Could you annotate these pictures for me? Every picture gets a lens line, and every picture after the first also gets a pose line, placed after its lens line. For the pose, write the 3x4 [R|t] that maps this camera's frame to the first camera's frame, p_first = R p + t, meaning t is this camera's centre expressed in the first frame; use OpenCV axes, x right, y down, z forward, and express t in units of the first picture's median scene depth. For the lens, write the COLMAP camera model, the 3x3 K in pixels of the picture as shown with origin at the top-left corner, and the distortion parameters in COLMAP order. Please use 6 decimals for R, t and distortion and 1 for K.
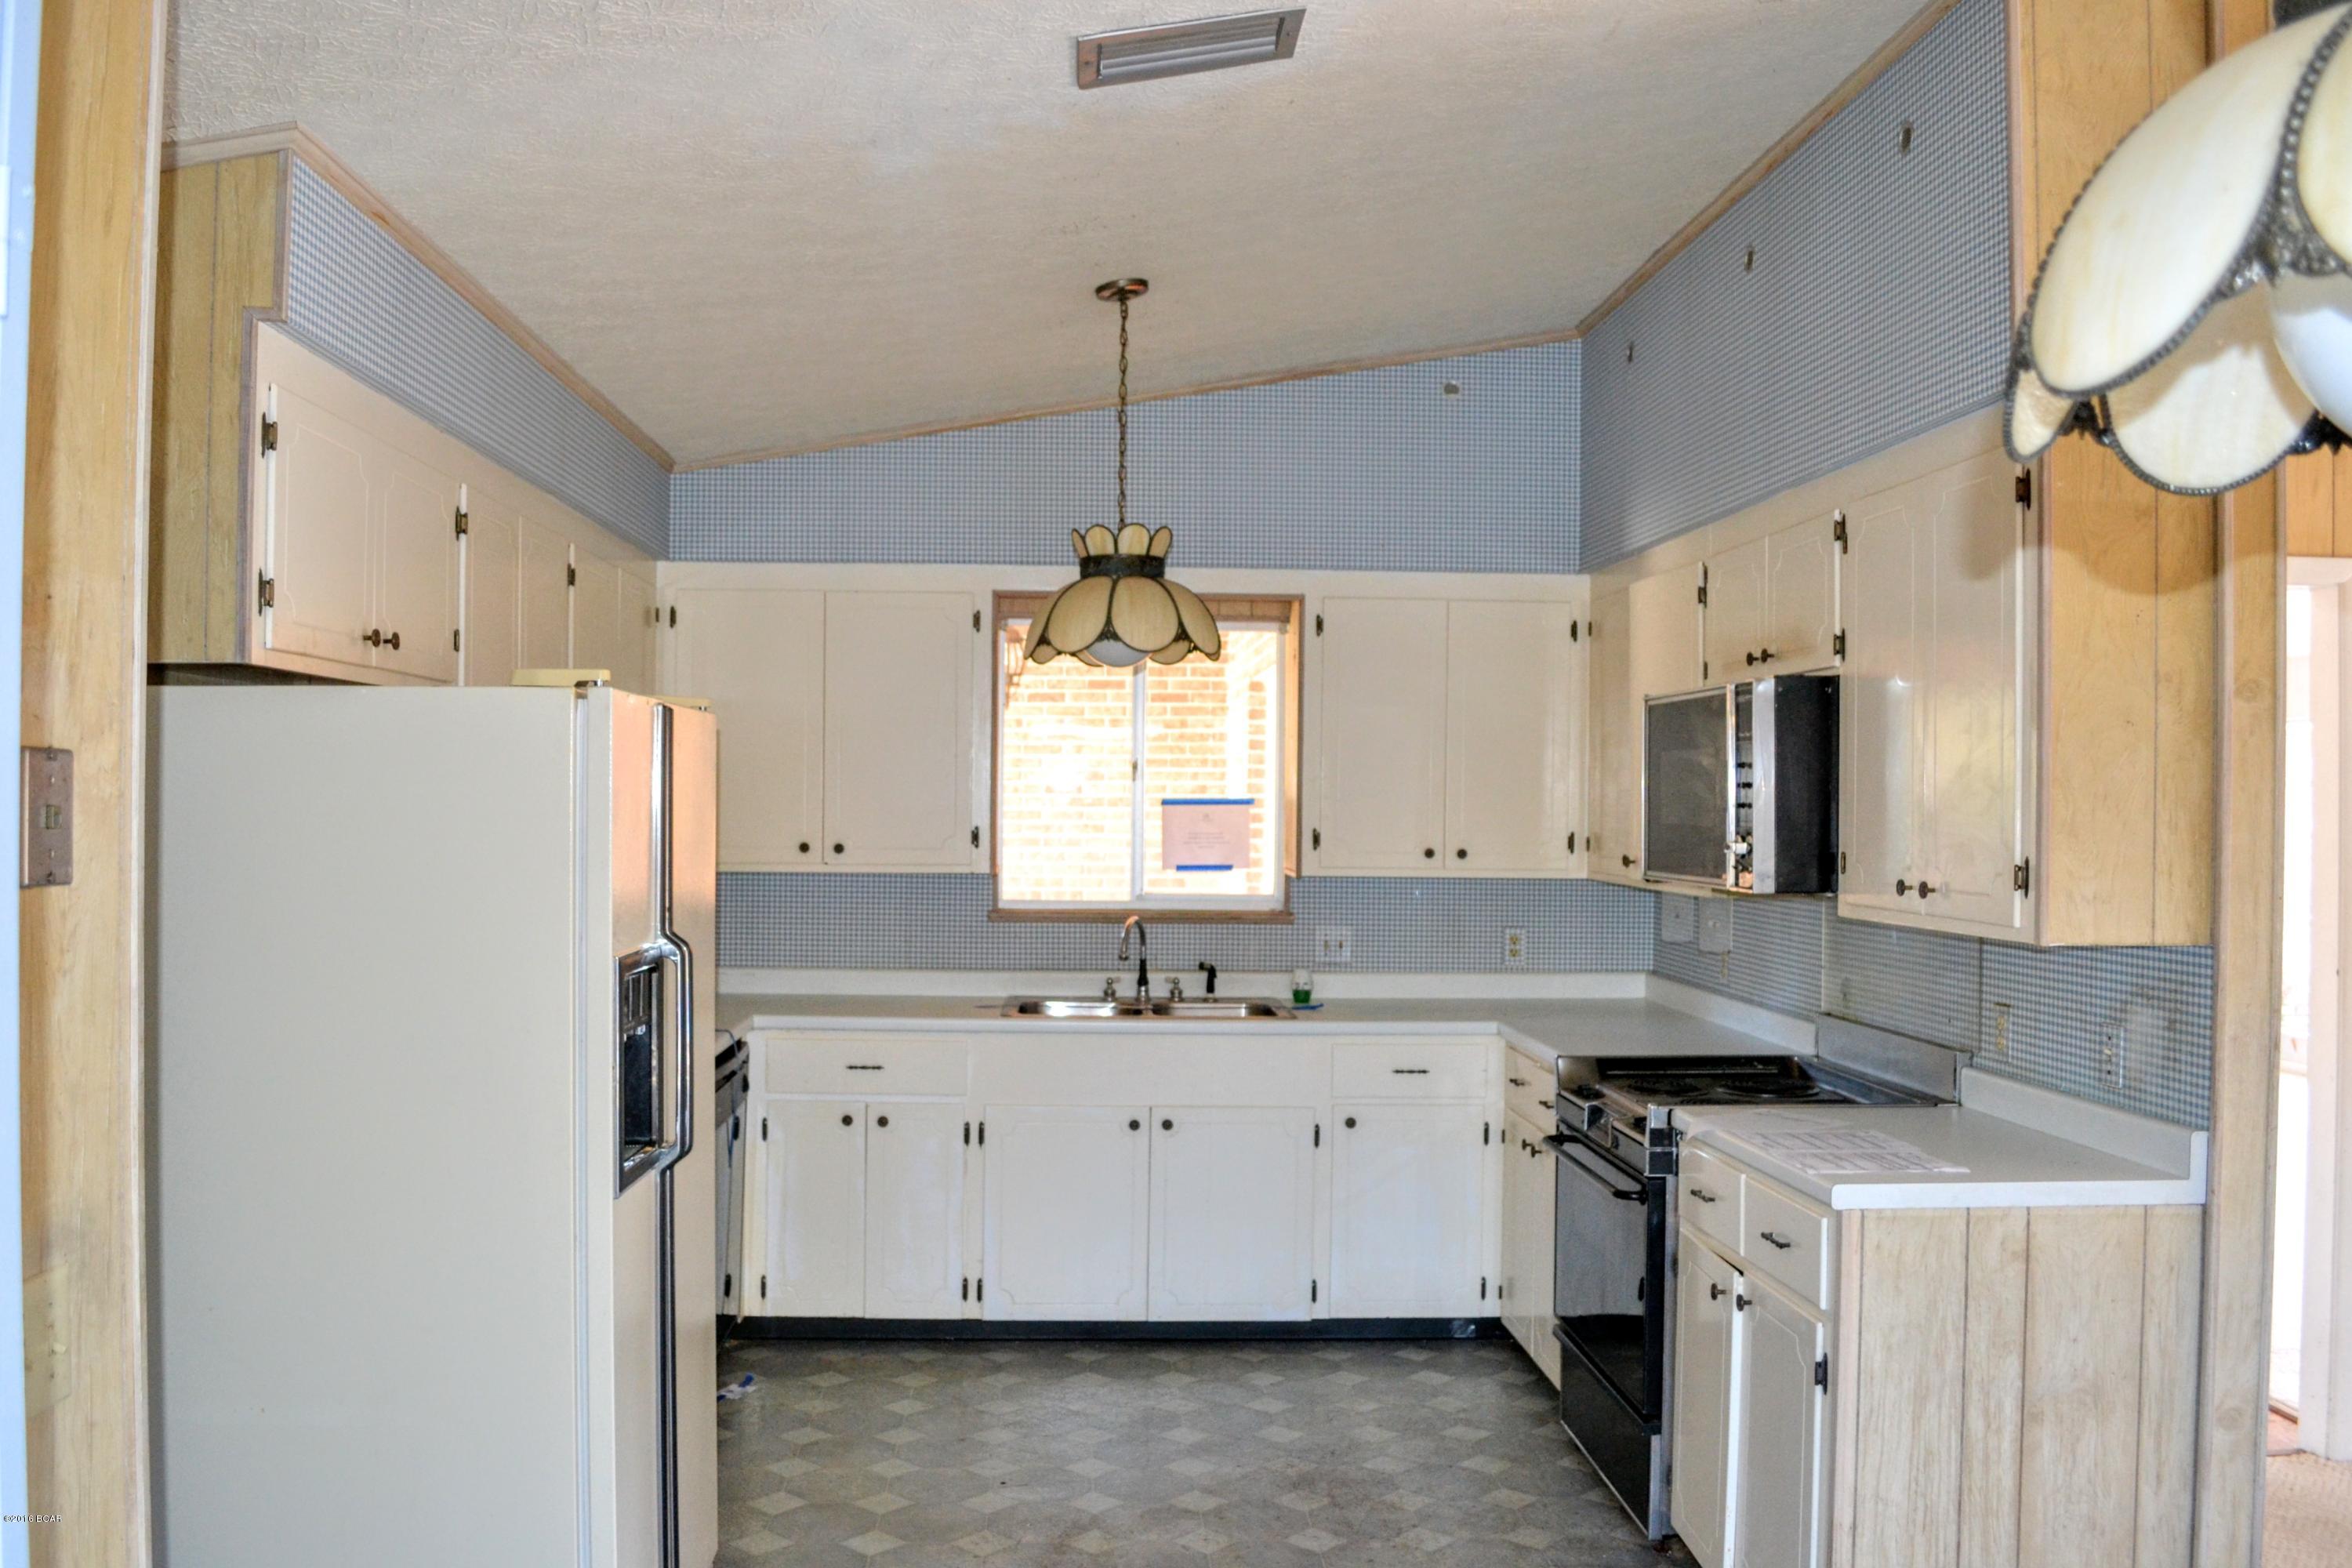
lens RADIAL K [[1897.8, 0, 1187.3], [0, 1897.8, 791.8], [0, 0, 1]] dist [-0.072897, -0.002893]
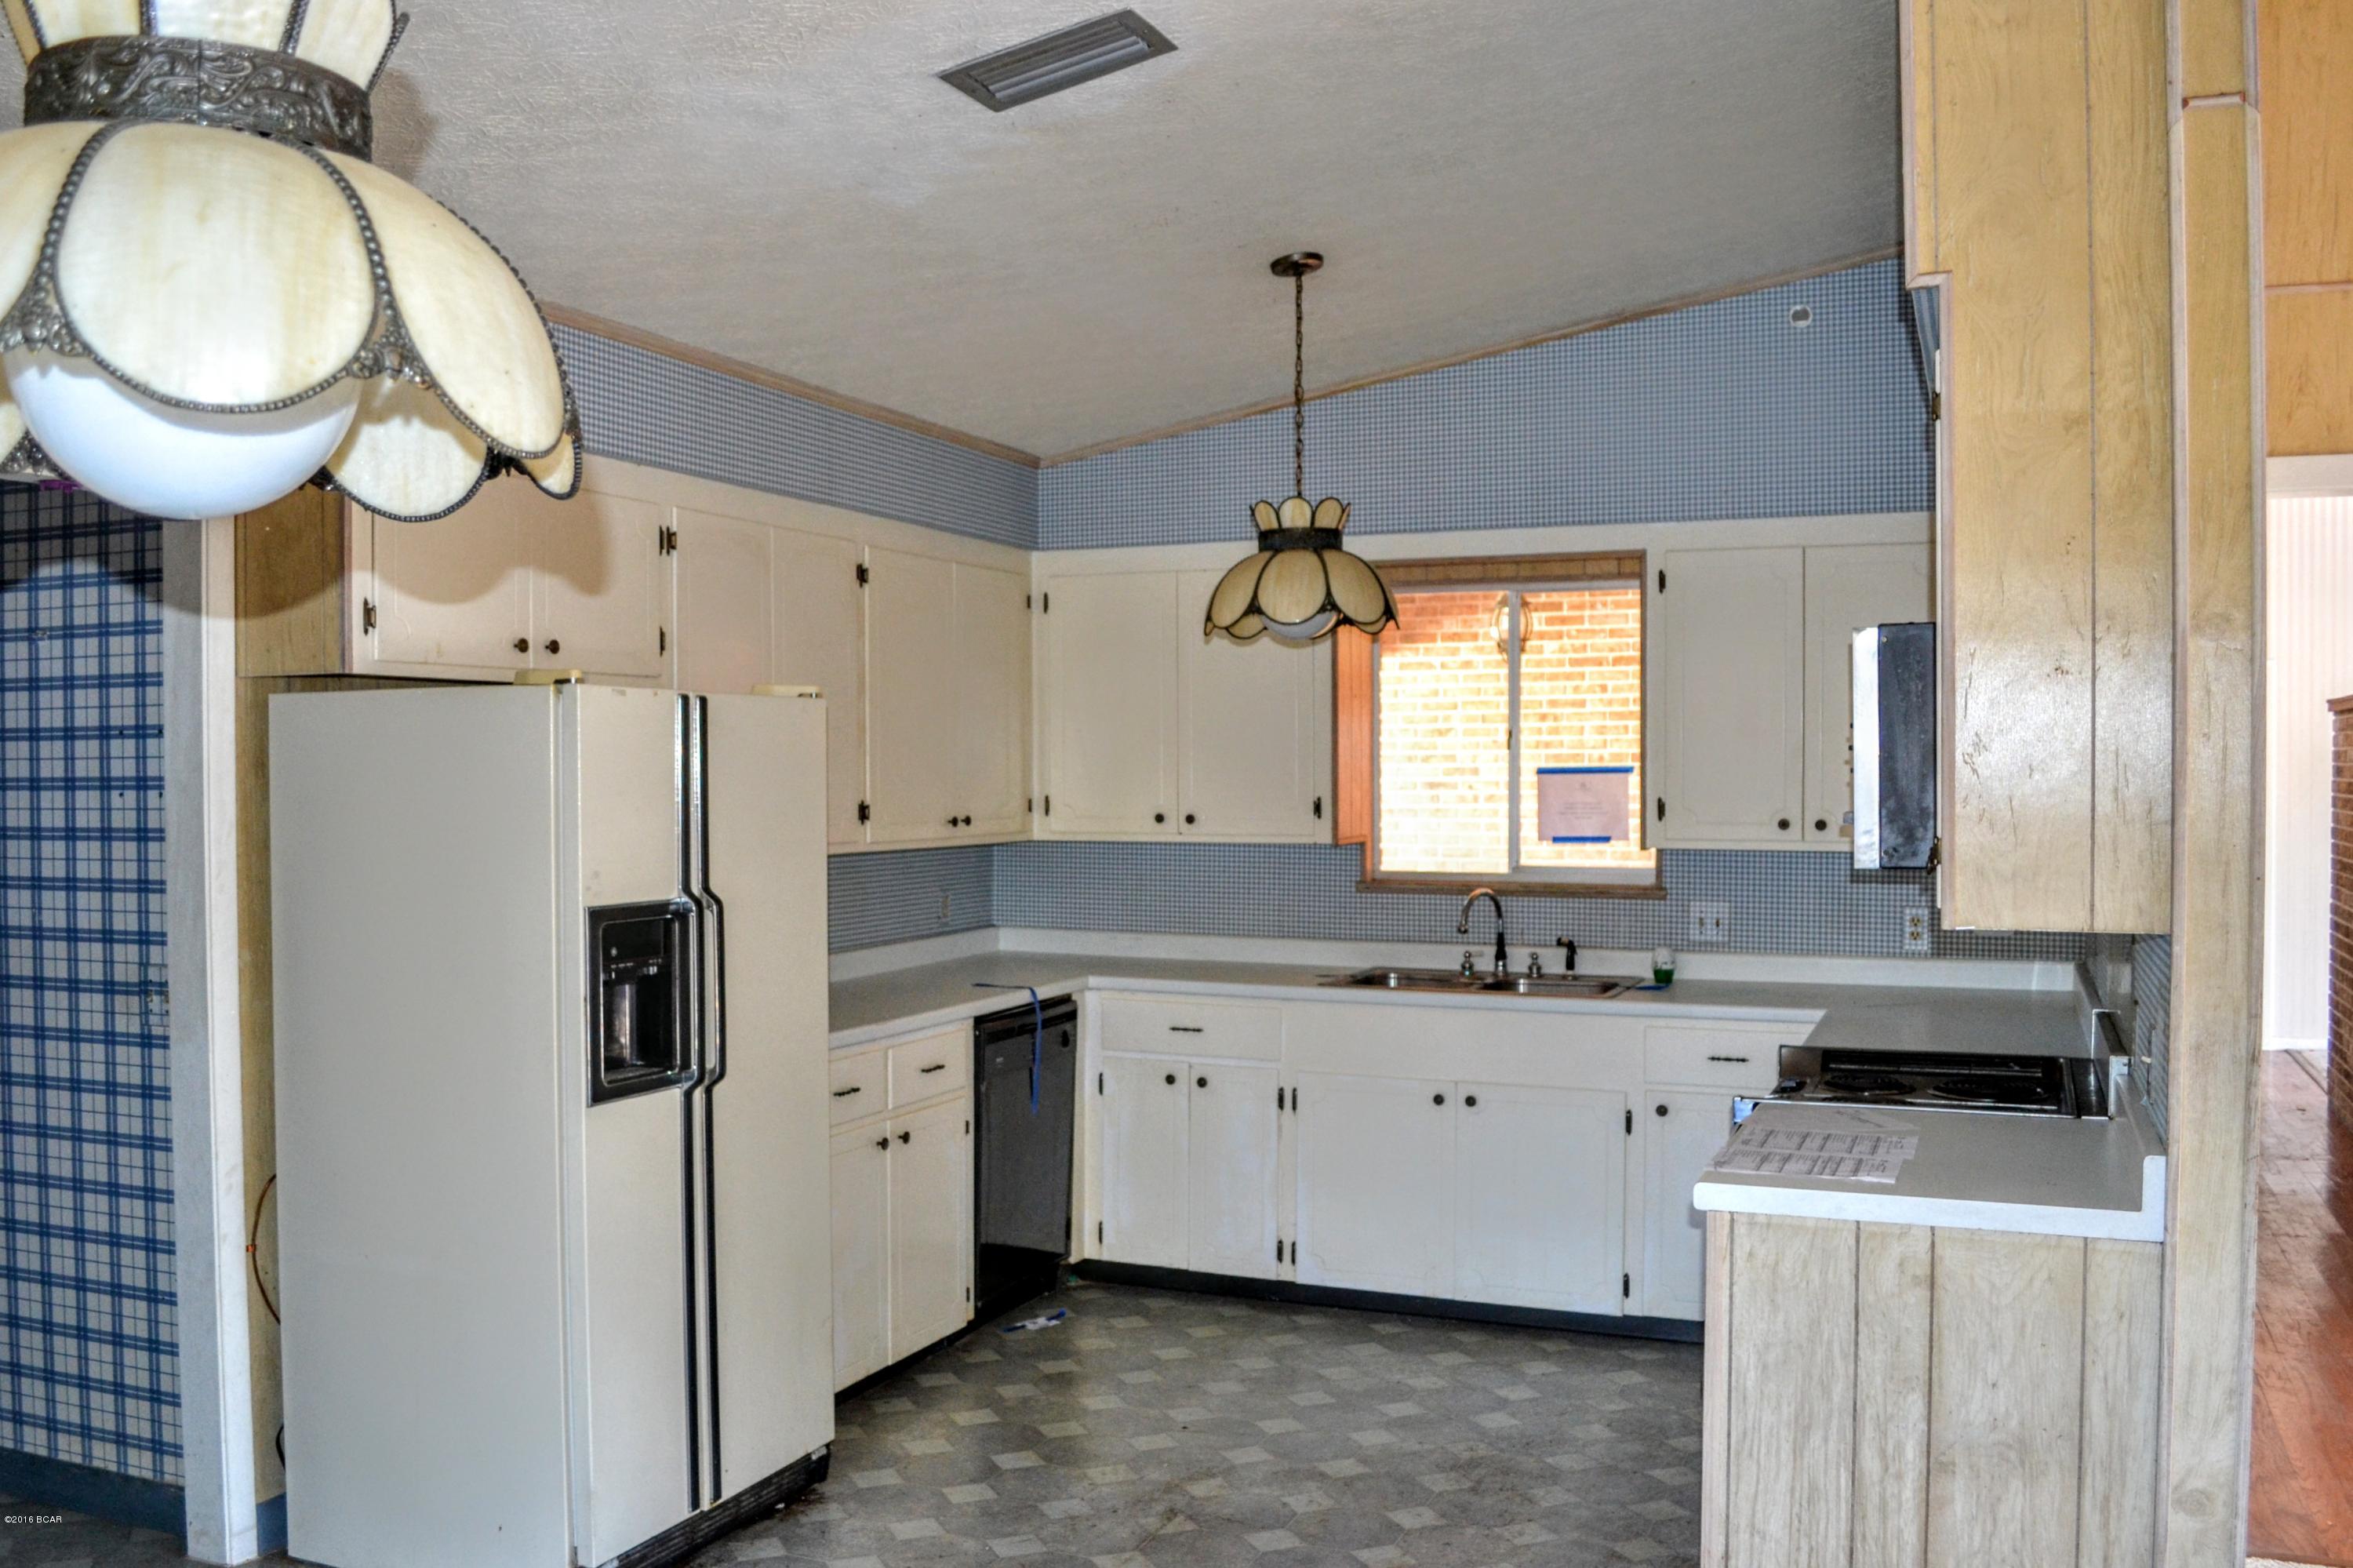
lens RADIAL K [[1995.6, 0, 1176.5], [0, 1995.6, 784.0], [0, 0, 1]] dist [-0.077228, -0.001068]
pose [[0.903511, -0.007401, -0.428502, 0.384614], [0.012125, 0.999892, 0.008296, 0.002044], [0.428394, -0.012692, 0.903503, 0.010800]]
